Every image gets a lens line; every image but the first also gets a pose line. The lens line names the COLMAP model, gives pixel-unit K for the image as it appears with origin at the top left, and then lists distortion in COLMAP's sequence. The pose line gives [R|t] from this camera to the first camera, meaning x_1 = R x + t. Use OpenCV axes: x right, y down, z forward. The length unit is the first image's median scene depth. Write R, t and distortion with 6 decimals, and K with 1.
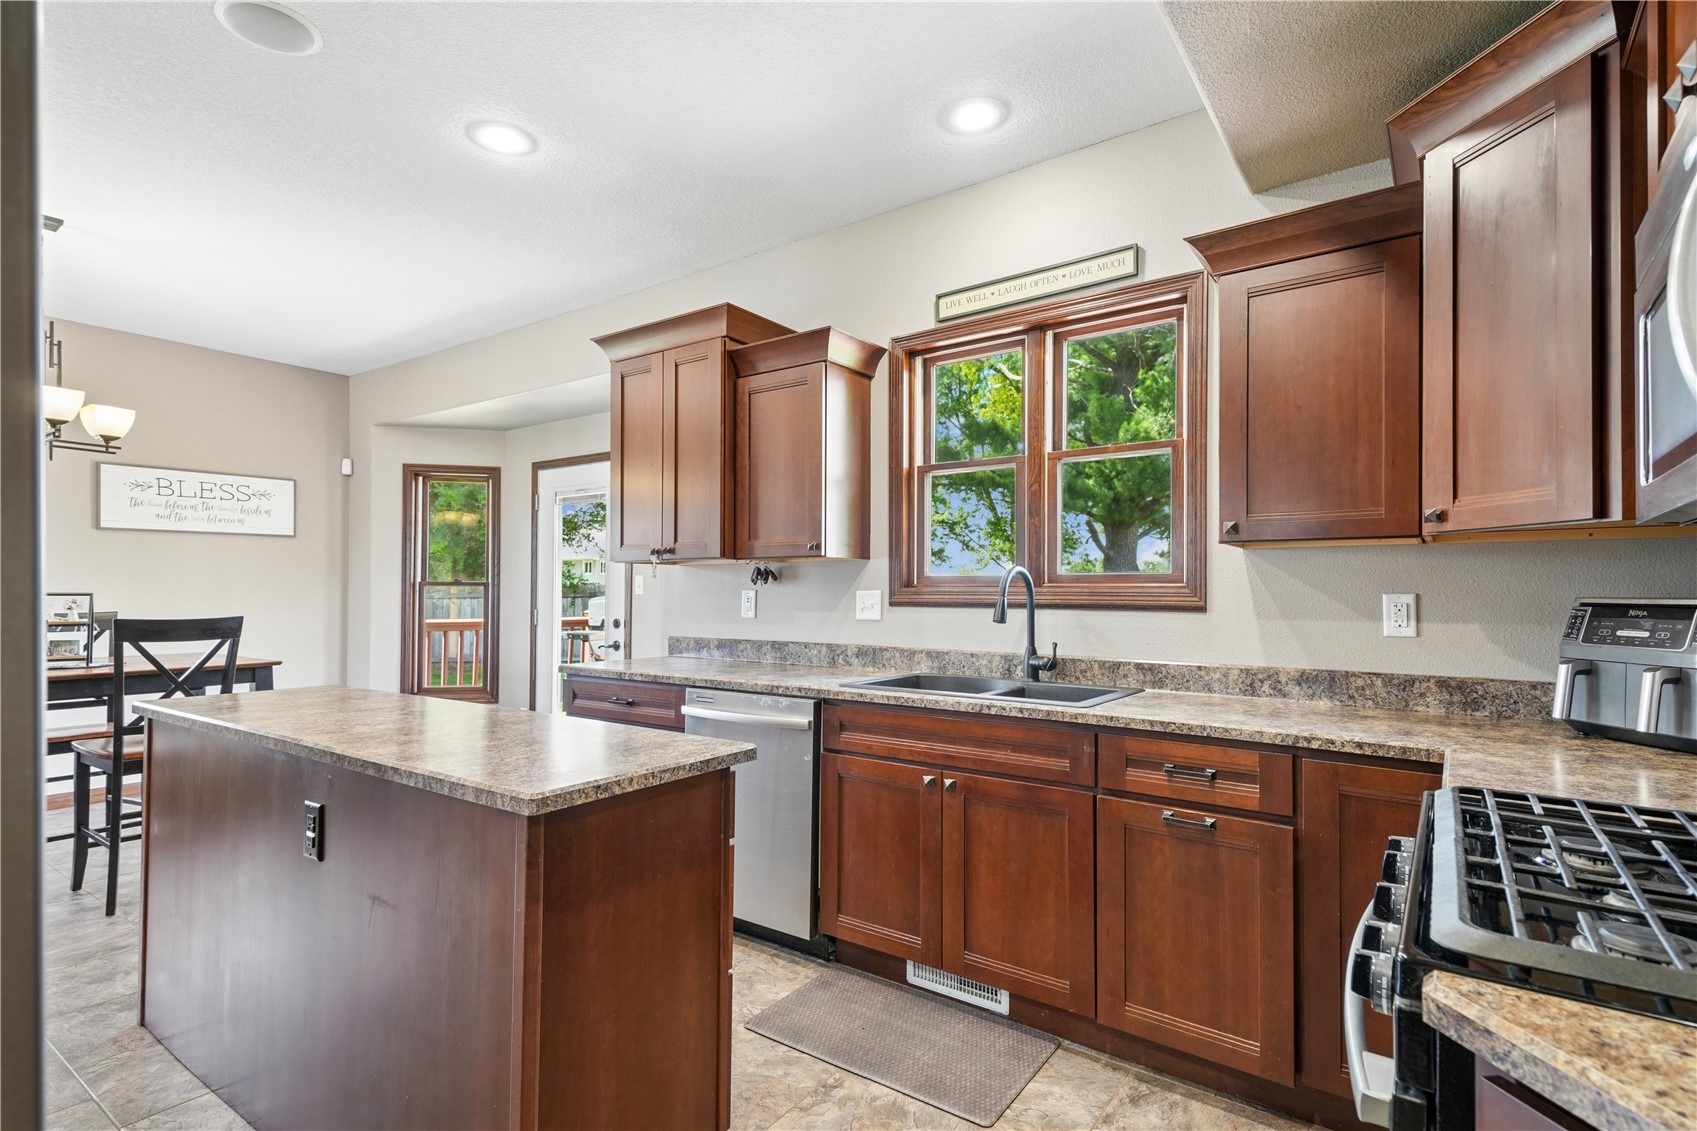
lens RADIAL K [[841.7, 0, 839.9], [0, 841.7, 574.0], [0, 0, 1]] dist [0.027977, -0.000619]
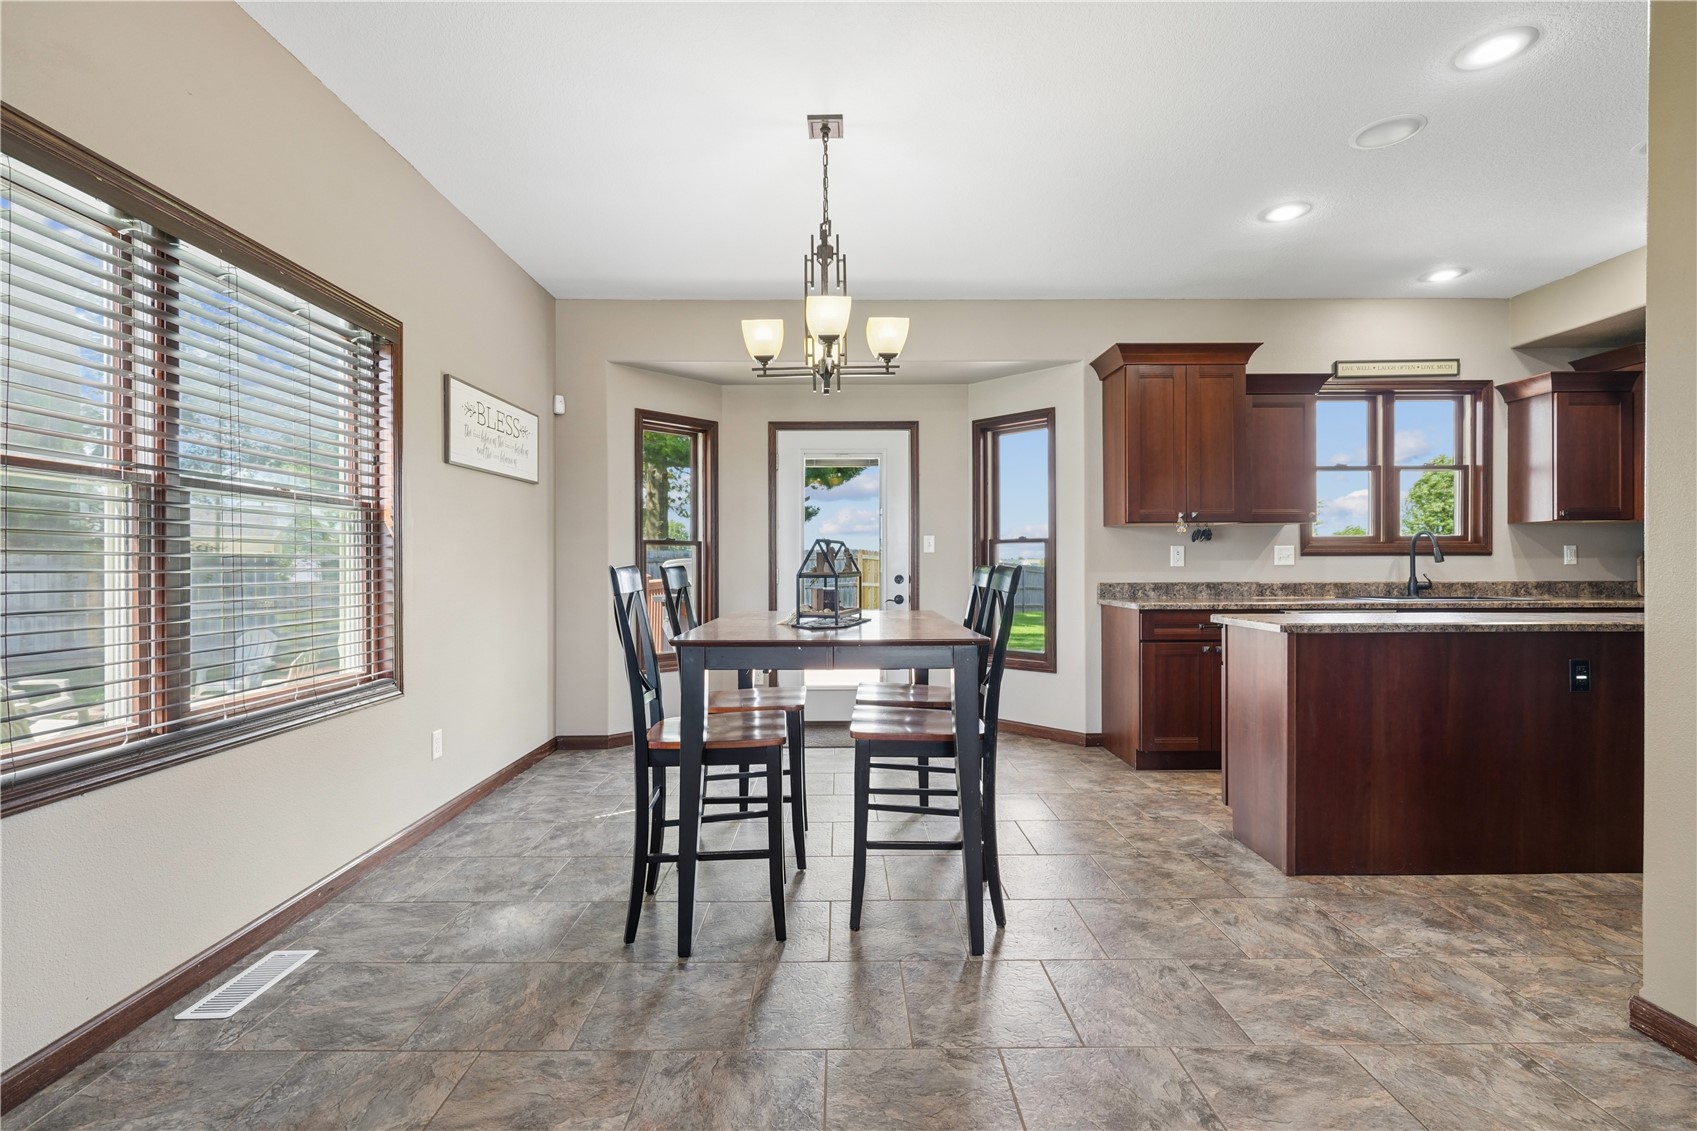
lens RADIAL K [[775.7, 0, 841.8], [0, 775.7, 564.8], [0, 0, 1]] dist [-0.002185, -0.001399]
pose [[0.801457, -0.002864, 0.598045, -1.459062], [-0.006830, 0.999879, 0.013941, 0.040654], [-0.598013, -0.015258, 0.801341, 0.365299]]
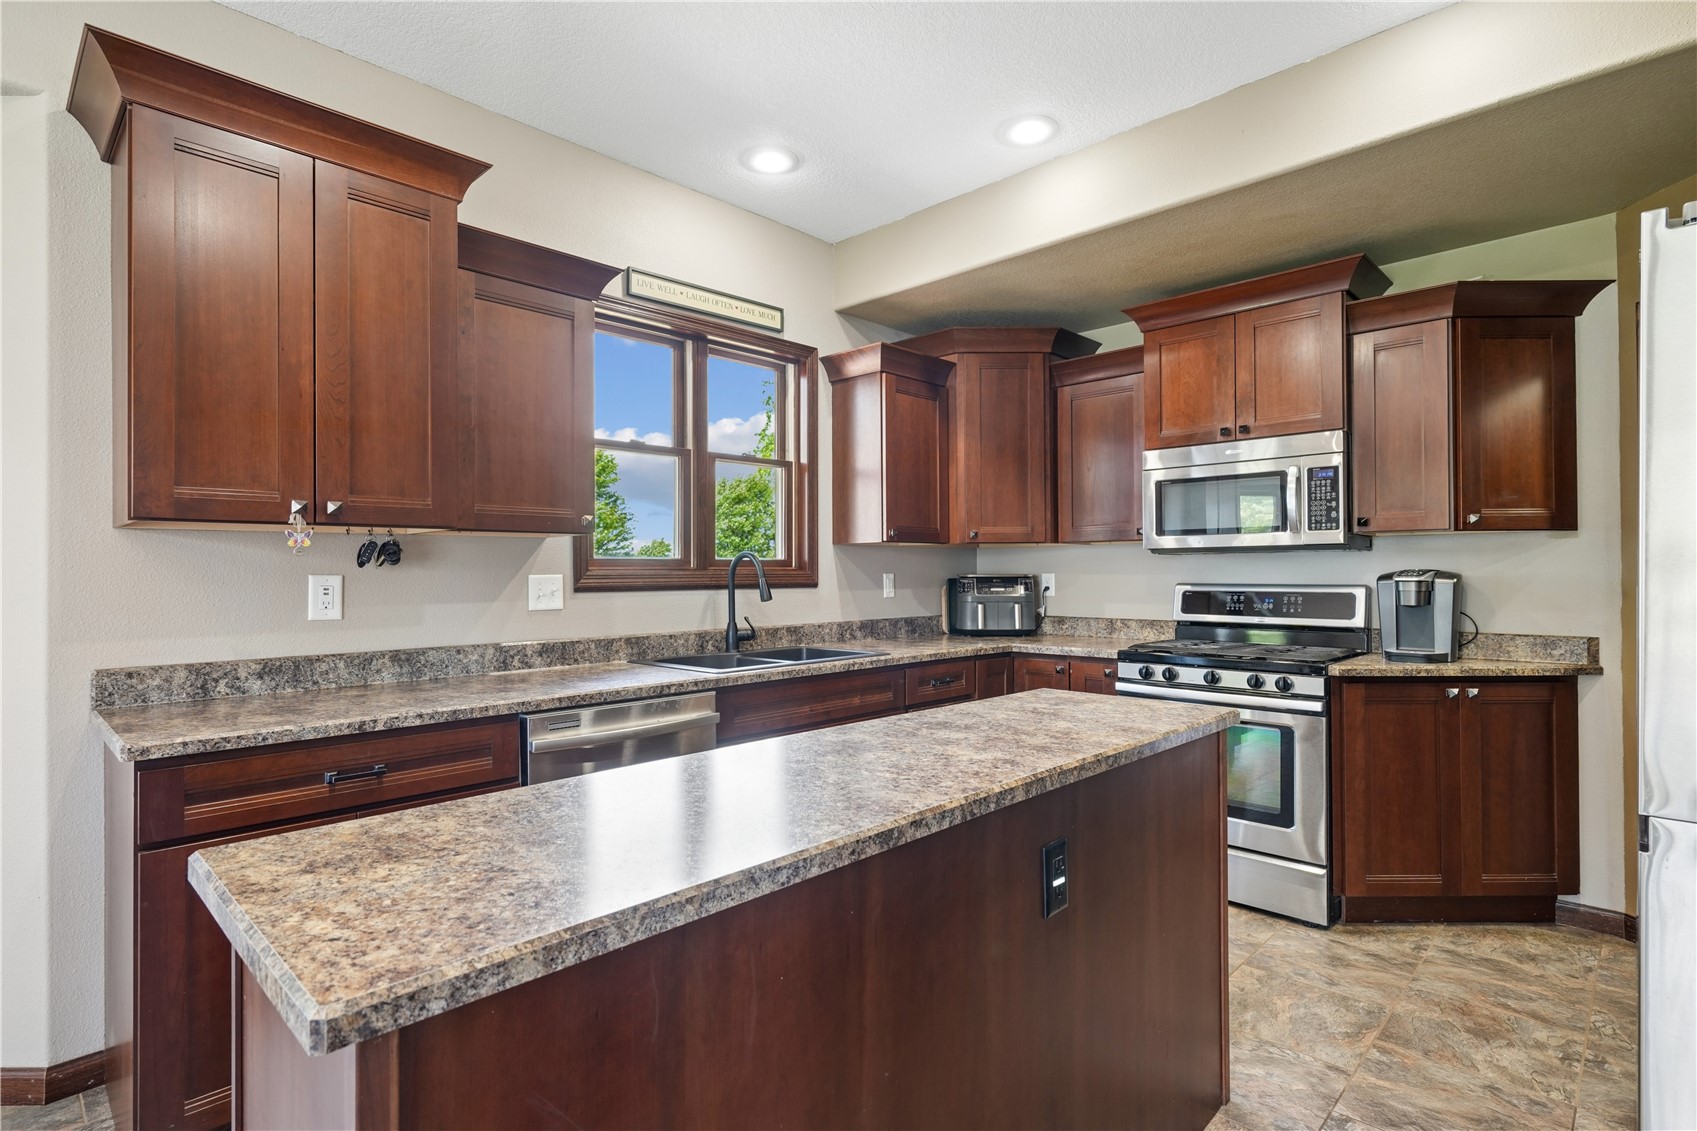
lens RADIAL K [[841.7, 0, 835.0], [0, 841.7, 565.6], [0, 0, 1]] dist [0.027977, -0.000619]
pose [[0.144397, 0.007315, 0.989493, -0.769873], [-0.010441, 0.999928, -0.005869, 0.012755], [-0.989465, -0.009484, 0.144463, 0.603669]]
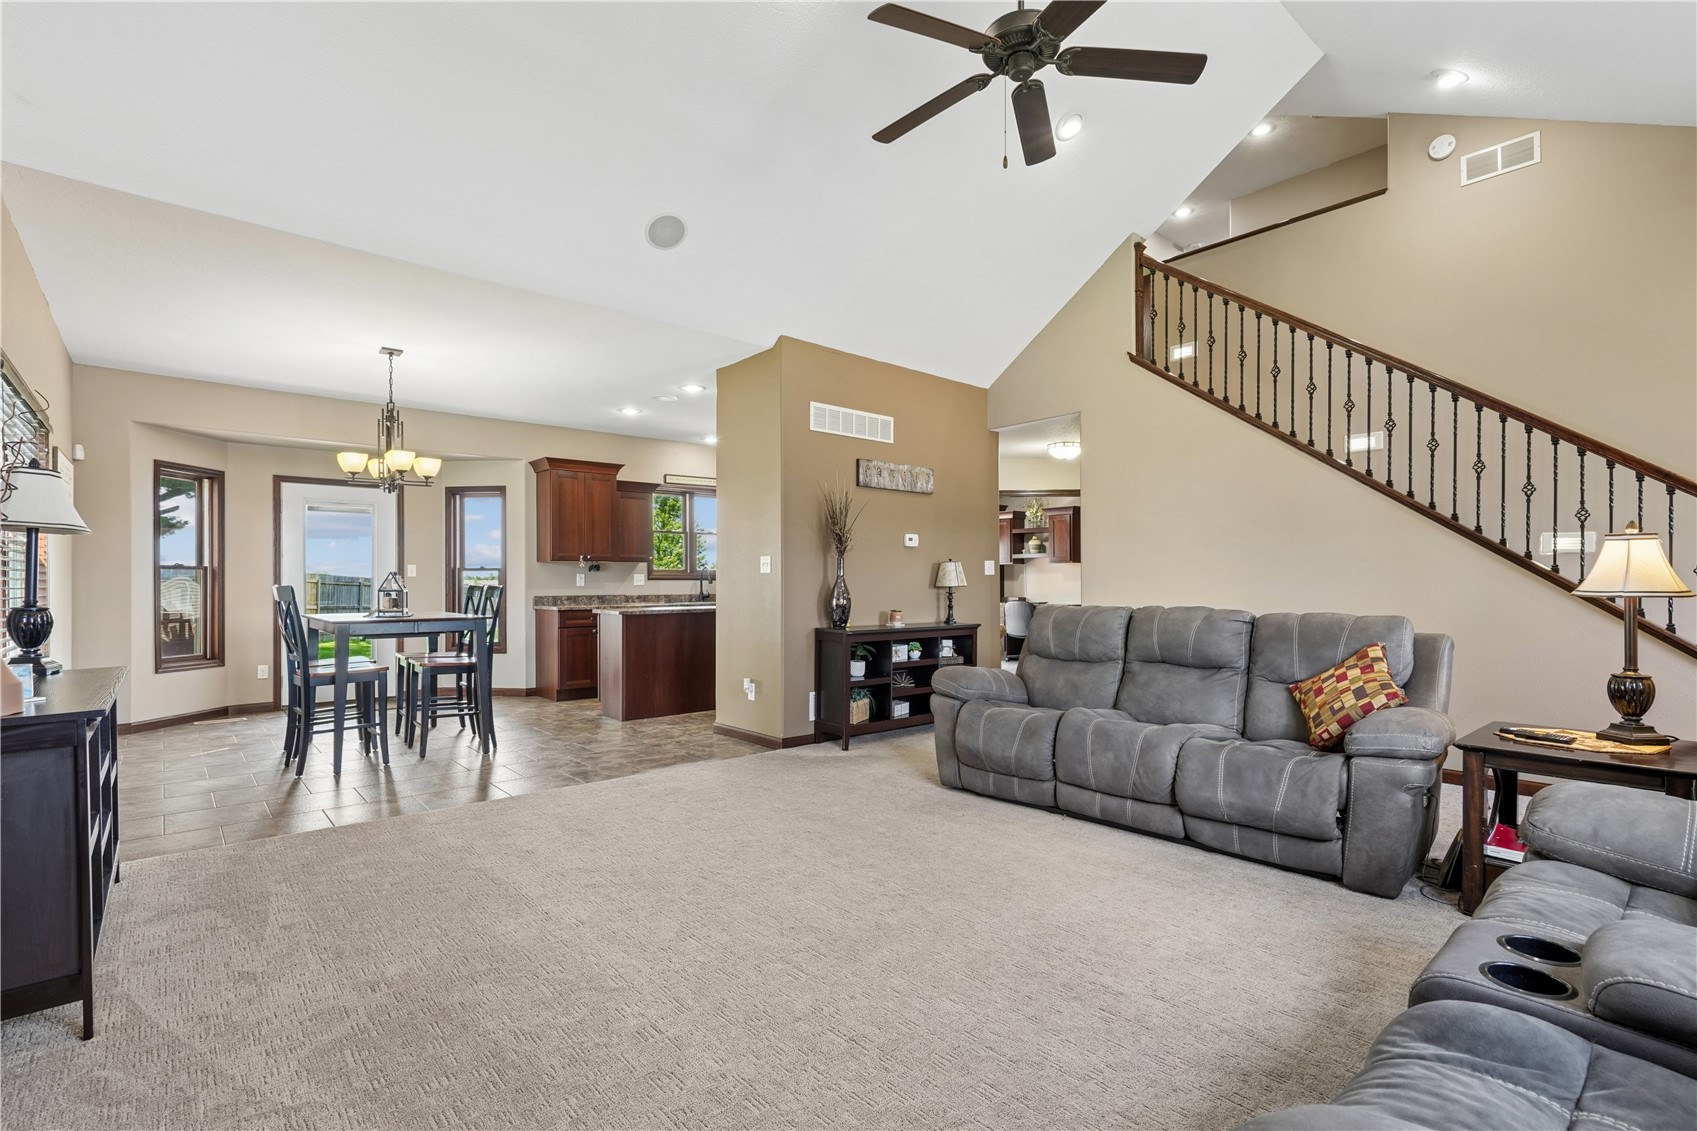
lens RADIAL K [[775.7, 0, 843.0], [0, 775.7, 579.9], [0, 0, 1]] dist [-0.002185, -0.001399]
pose [[0.215035, 0.003372, 0.976600, -2.302018], [-0.012391, 0.999923, -0.000724, 0.031663], [-0.976528, -0.011946, 0.215061, -0.181685]]
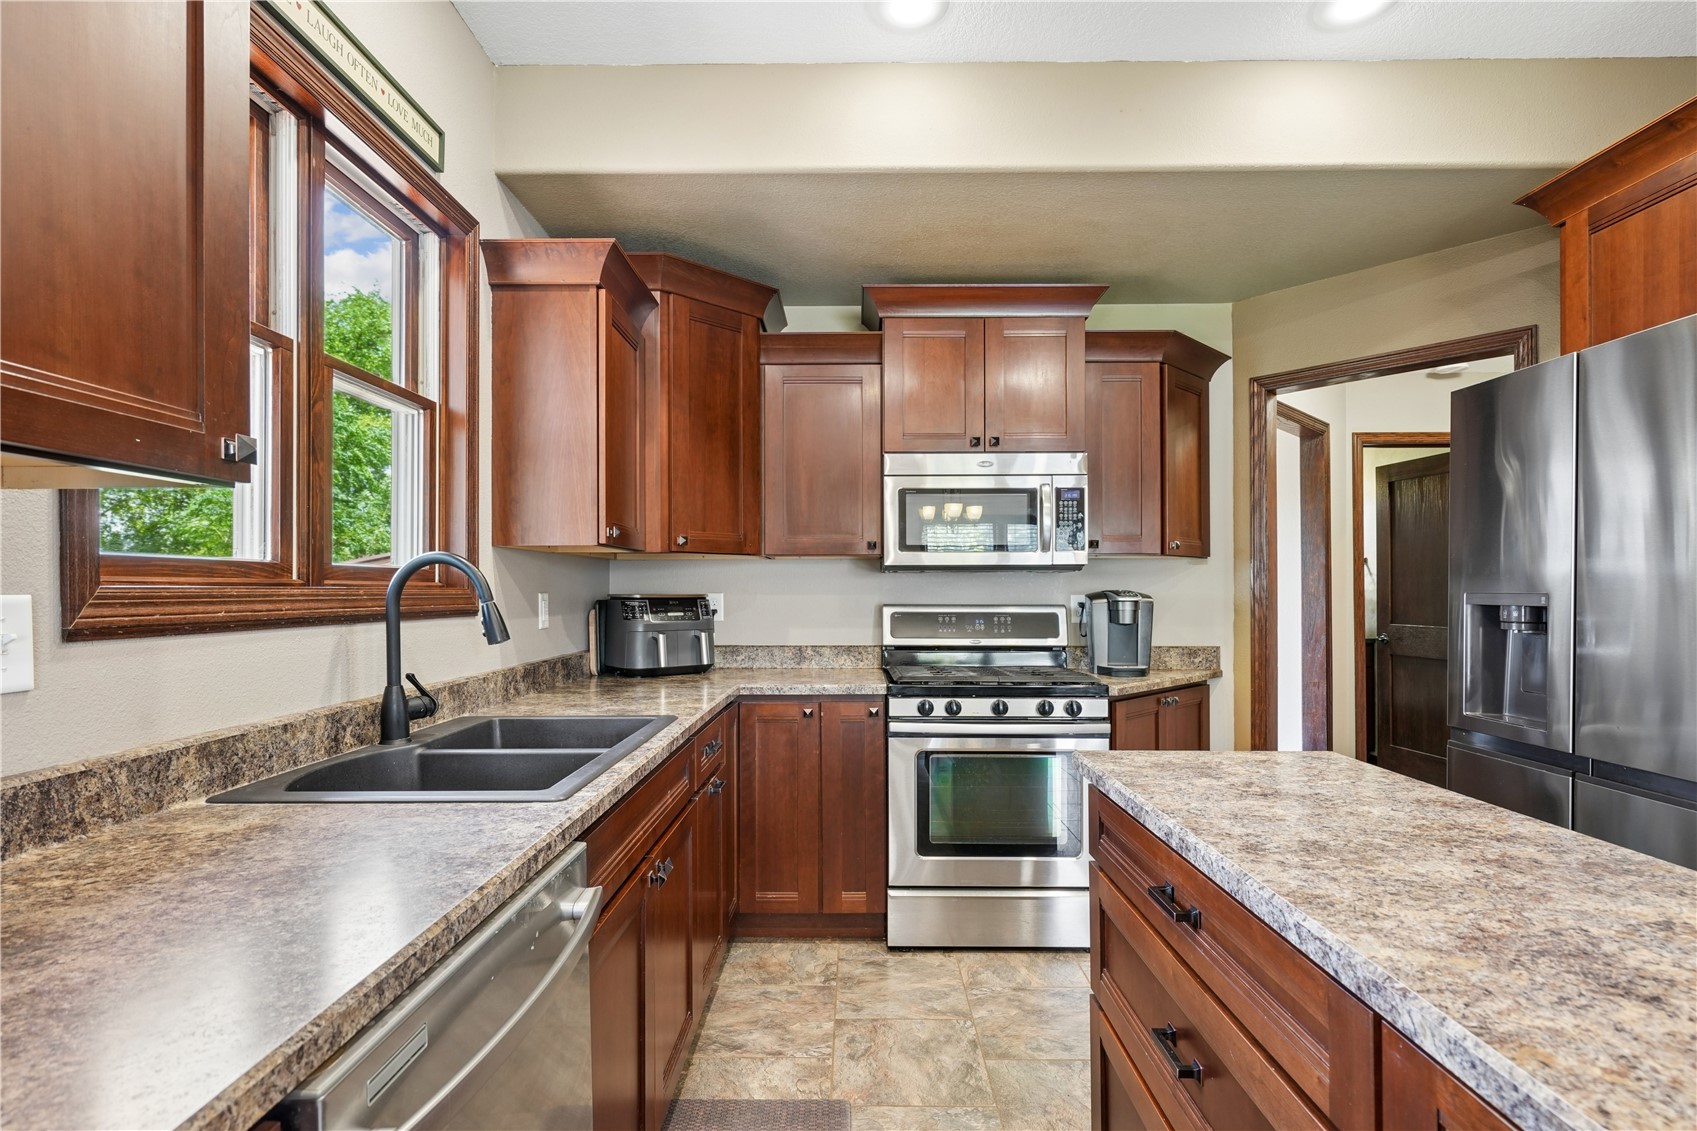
lens RADIAL K [[841.7, 0, 840.7], [0, 841.7, 578.5], [0, 0, 1]] dist [0.027977, -0.000619]
pose [[-0.578466, 0.012155, 0.815616, -0.388104], [-0.011650, 0.999664, -0.023160, 0.017961], [-0.815623, -0.022900, -0.578130, 0.946251]]
